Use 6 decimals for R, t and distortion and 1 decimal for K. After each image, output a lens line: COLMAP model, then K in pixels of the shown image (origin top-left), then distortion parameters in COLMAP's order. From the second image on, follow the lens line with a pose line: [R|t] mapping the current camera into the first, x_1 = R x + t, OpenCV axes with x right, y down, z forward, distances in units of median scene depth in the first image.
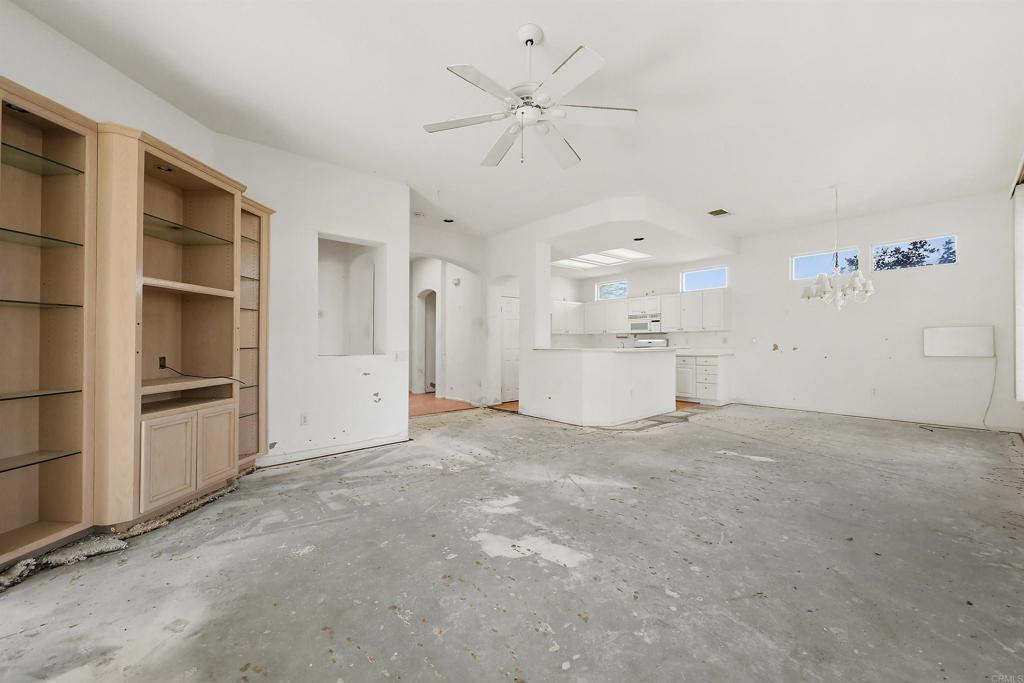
lens RADIAL K [[400.5, 0, 518.0], [0, 400.5, 341.6], [0, 0, 1]] dist [-0.000134, -0.000357]
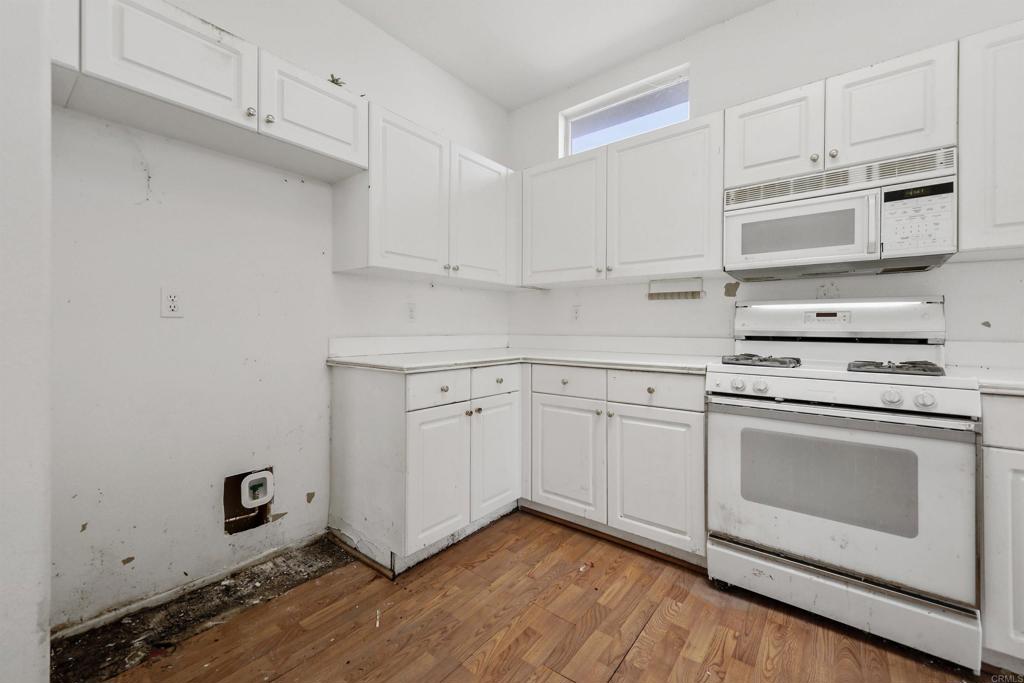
lens RADIAL K [[406.8, 0, 513.0], [0, 406.8, 266.4], [0, 0, 1]] dist [0.000613, 0.000060]
pose [[0.984497, 0.036454, 0.171573, 0.220588], [-0.010574, 0.988721, -0.149398, 0.020059], [-0.175083, 0.145267, 0.973778, 1.439270]]
